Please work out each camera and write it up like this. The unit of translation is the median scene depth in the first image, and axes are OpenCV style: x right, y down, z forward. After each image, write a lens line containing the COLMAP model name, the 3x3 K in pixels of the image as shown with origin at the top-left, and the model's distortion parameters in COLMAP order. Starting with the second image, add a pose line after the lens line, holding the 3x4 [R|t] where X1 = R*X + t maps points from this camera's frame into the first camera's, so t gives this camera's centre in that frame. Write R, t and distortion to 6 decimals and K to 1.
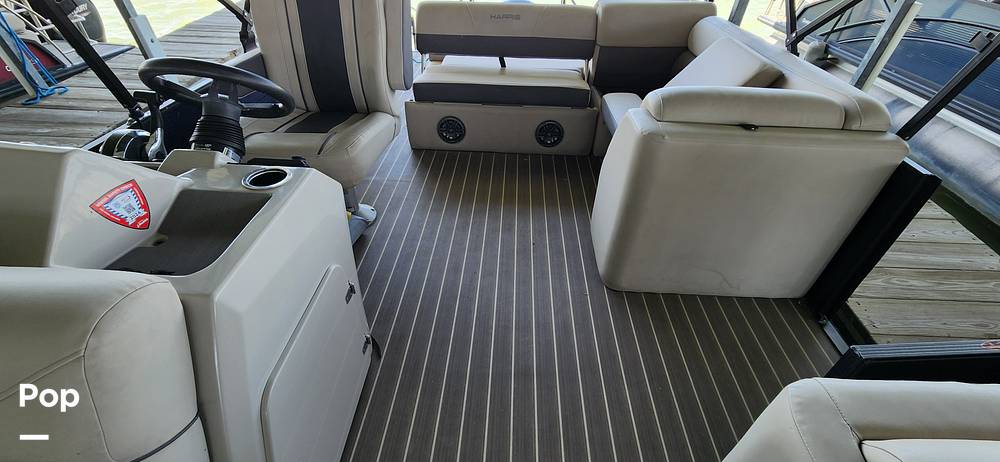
lens RADIAL K [[408.3, 0, 501.6], [0, 408.3, 246.8], [0, 0, 1]] dist [0.001497, -0.002253]
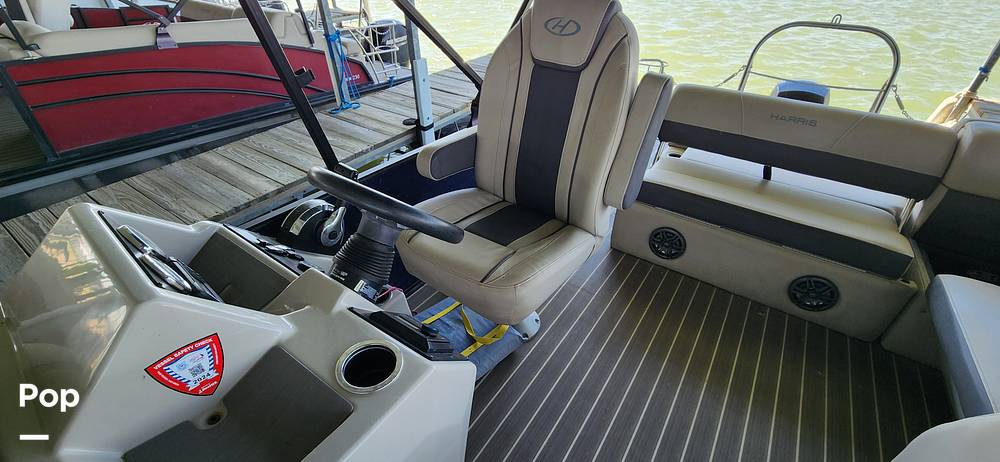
lens RADIAL K [[408.3, 0, 504.6], [0, 408.3, 246.3], [0, 0, 1]] dist [0.001497, -0.002253]
pose [[0.854454, 0.302490, -0.422384, -0.058017], [-0.339795, 0.940397, -0.013918, -0.166504], [0.392999, 0.155416, 0.906310, 0.168904]]
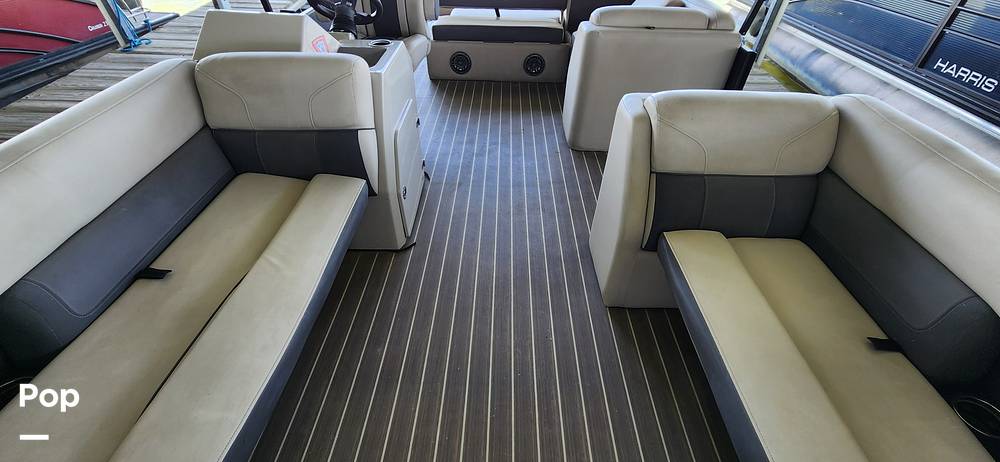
lens RADIAL K [[408.3, 0, 500.6], [0, 408.3, 257.0], [0, 0, 1]] dist [0.001497, -0.002253]
pose [[0.999663, -0.019215, 0.017481, -0.028907], [0.018450, 0.998908, 0.042916, 0.297911], [-0.018287, -0.042579, 0.998926, -0.370382]]
